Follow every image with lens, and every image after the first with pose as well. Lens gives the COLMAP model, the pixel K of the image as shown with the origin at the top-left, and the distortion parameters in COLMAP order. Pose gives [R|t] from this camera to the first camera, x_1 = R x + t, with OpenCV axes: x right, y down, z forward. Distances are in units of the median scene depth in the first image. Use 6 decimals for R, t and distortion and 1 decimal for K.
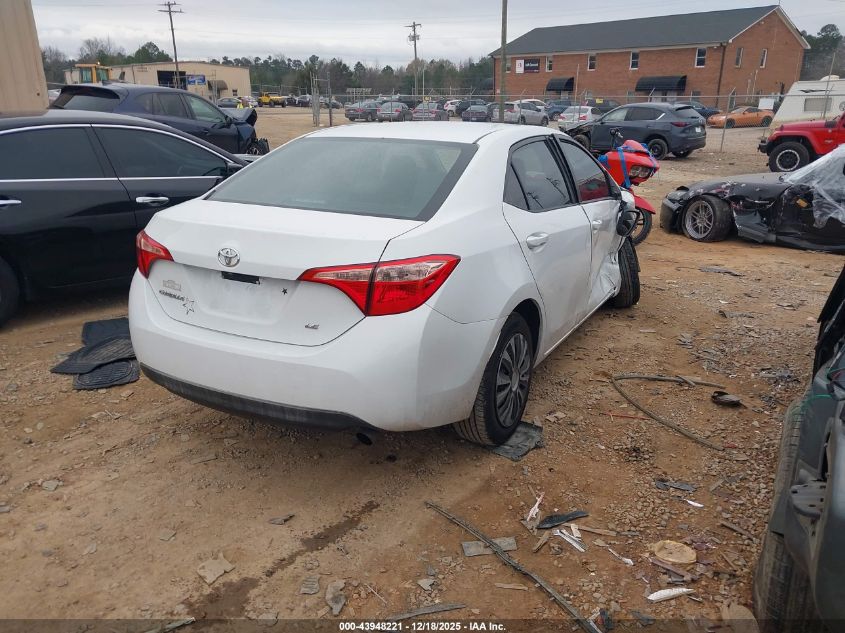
lens RADIAL K [[679.2, 0, 434.2], [0, 679.2, 315.9], [0, 0, 1]] dist [0.008043, -0.005302]
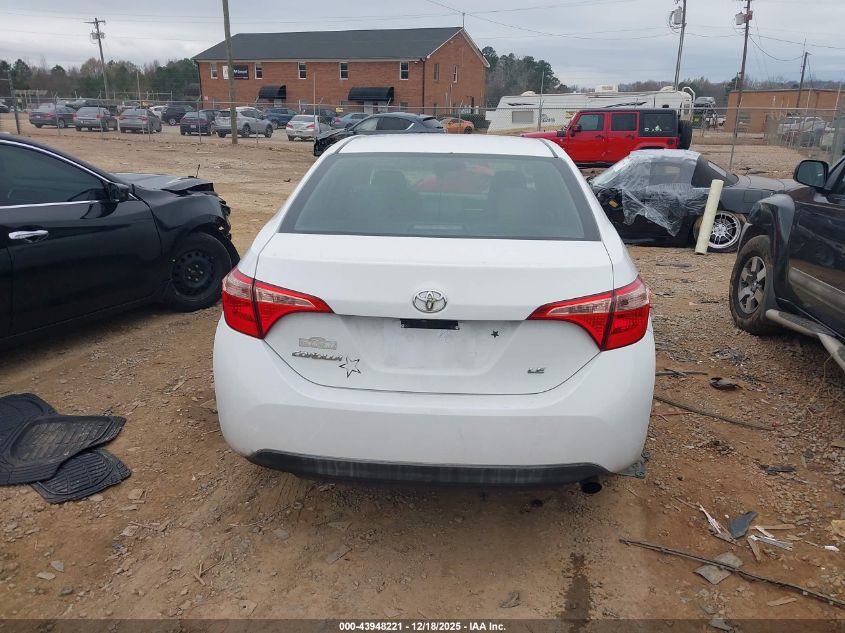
lens RADIAL K [[679.2, 0, 434.2], [0, 679.2, 315.9], [0, 0, 1]] dist [0.008043, -0.005302]
pose [[0.907476, -0.107234, 0.406188, -0.320680], [0.111630, 0.993666, 0.012932, -0.039962], [-0.405001, 0.033608, 0.913698, 0.126681]]
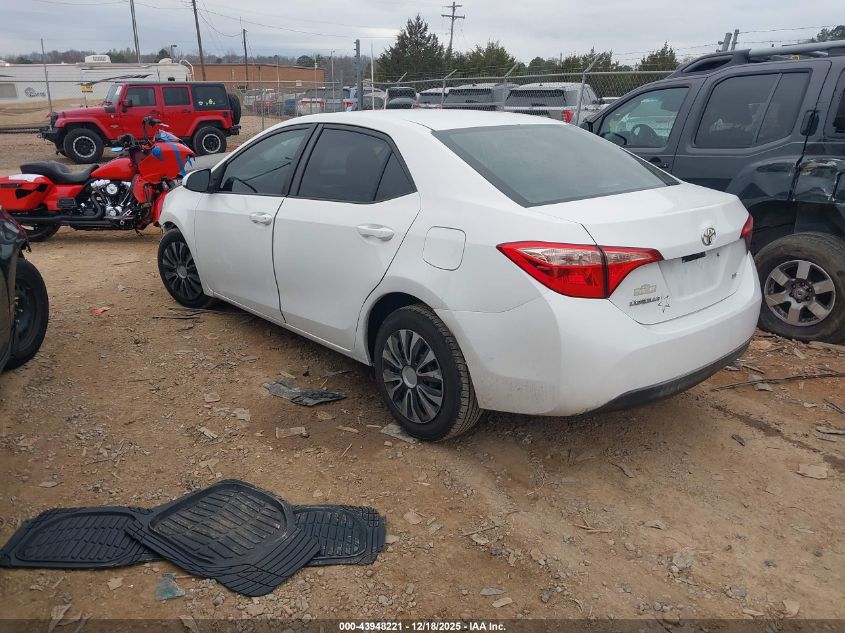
lens RADIAL K [[679.2, 0, 434.2], [0, 679.2, 315.9], [0, 0, 1]] dist [0.008043, -0.005302]
pose [[0.347100, -0.289357, 0.892073, -0.728283], [0.272379, 0.941313, 0.199348, -0.151229], [-0.897402, 0.173789, 0.405545, 0.492723]]
